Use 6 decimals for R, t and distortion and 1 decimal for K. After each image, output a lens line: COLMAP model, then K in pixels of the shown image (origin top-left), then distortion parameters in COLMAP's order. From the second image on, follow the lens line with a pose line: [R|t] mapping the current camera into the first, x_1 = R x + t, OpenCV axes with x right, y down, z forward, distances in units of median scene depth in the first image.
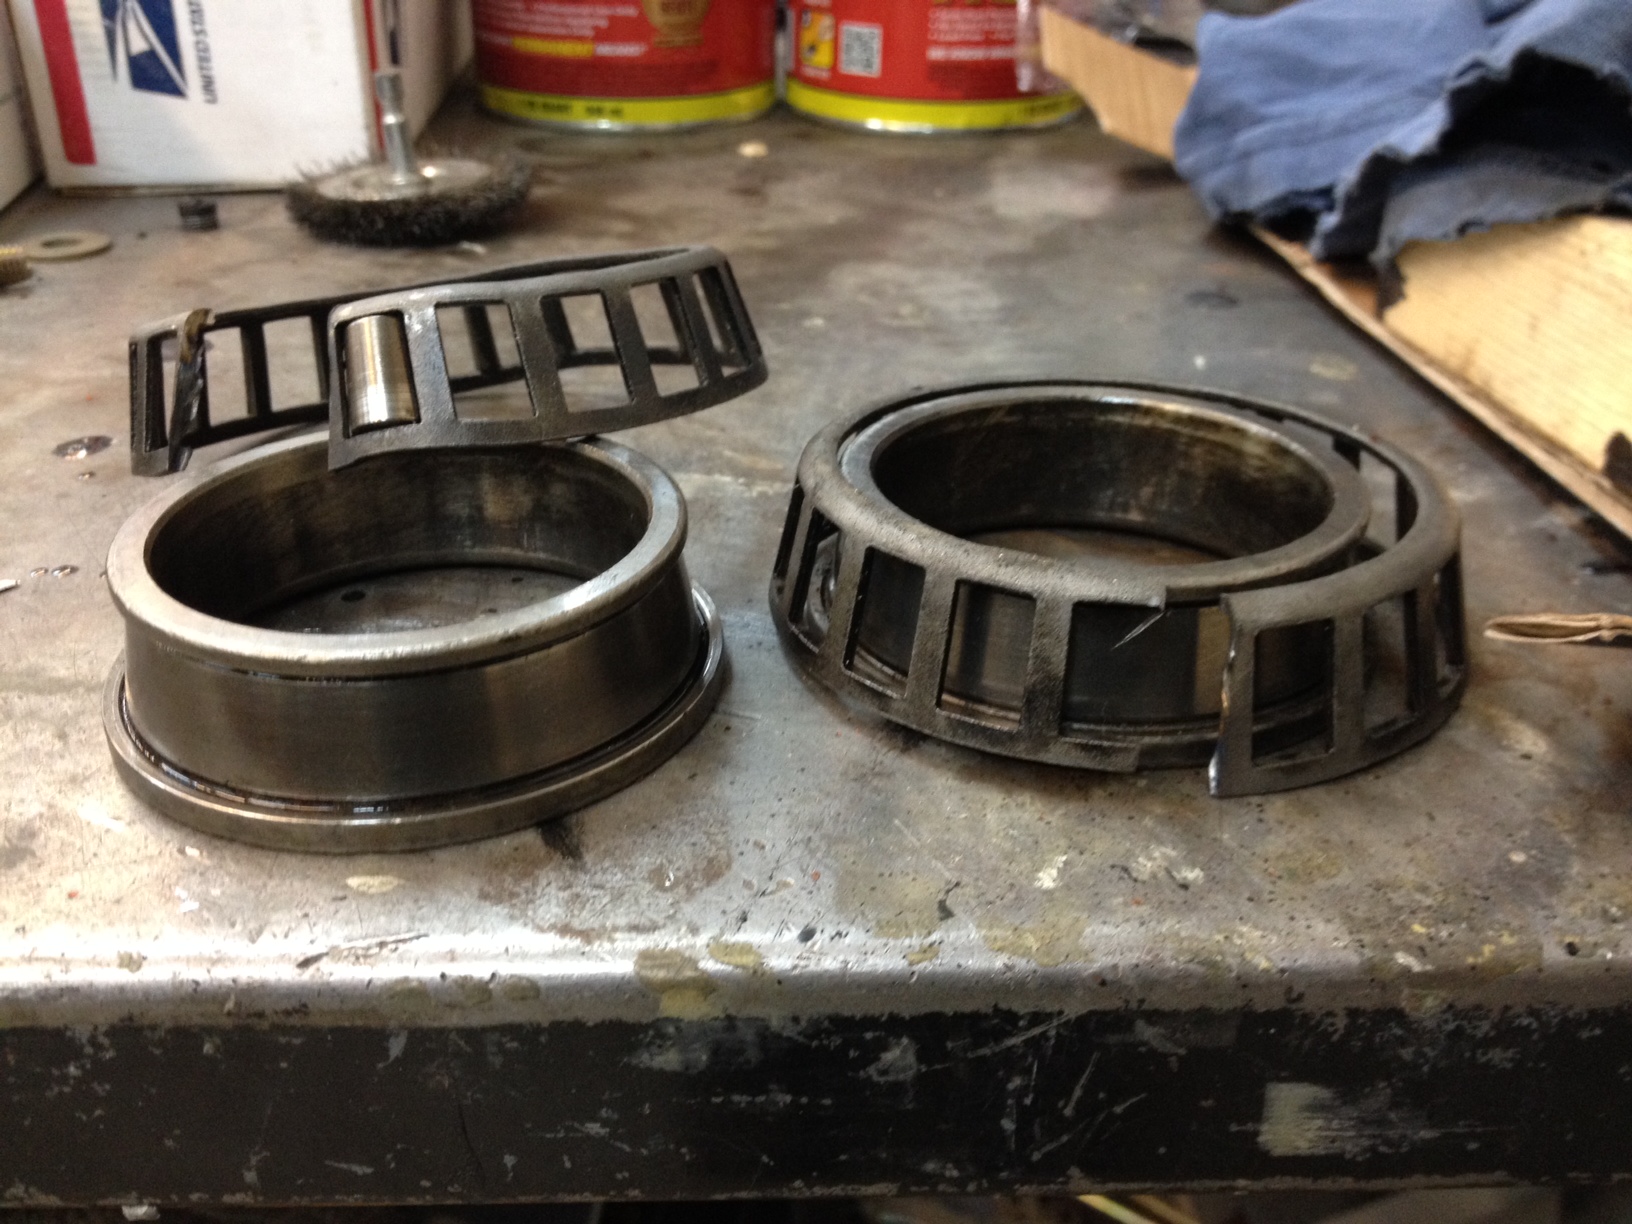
lens RADIAL K [[1569.3, 0, 786.2], [0, 1569.3, 637.8], [0, 0, 1]] dist [0.109818, -0.252108]
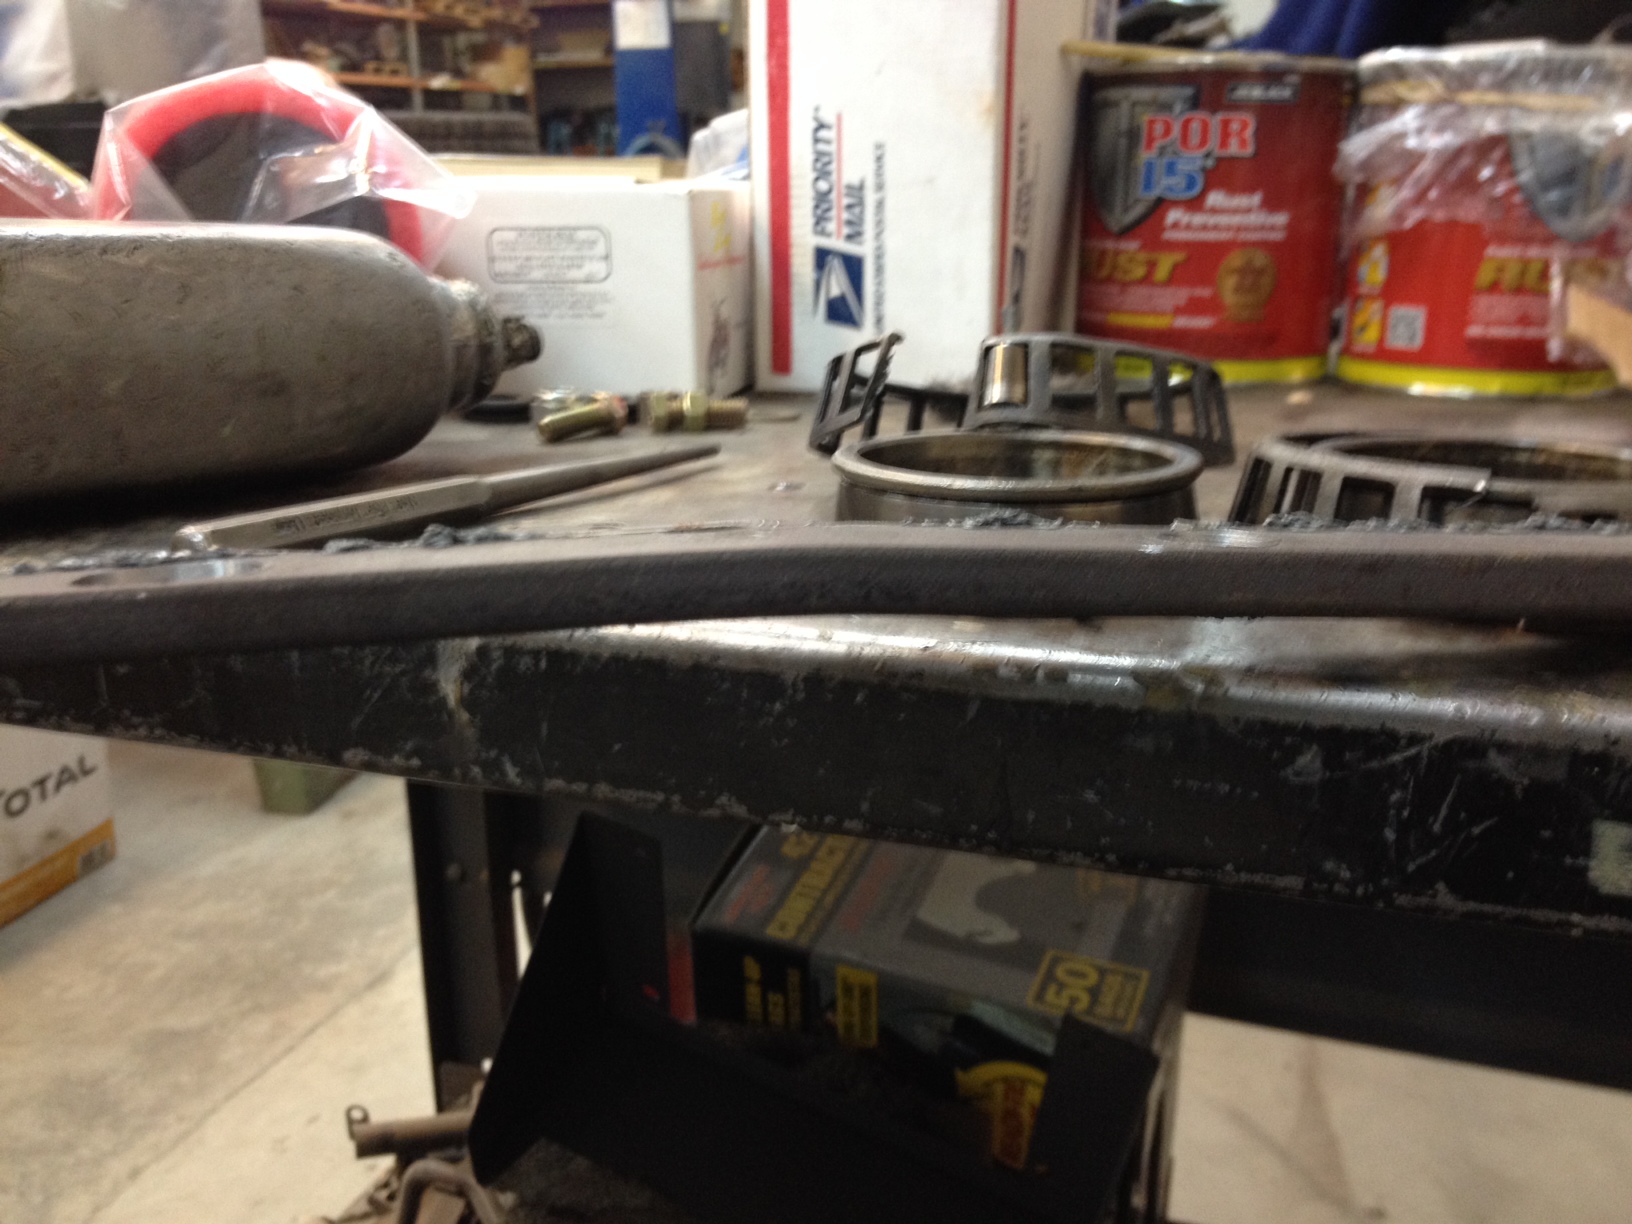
lens RADIAL K [[1569.3, 0, 786.2], [0, 1569.3, 637.8], [0, 0, 1]] dist [0.109818, -0.252108]
pose [[0.937889, 0.086676, -0.335932, 0.091495], [-0.163957, 0.964072, -0.209005, 0.495415], [0.305747, 0.251102, 0.918404, -0.467338]]
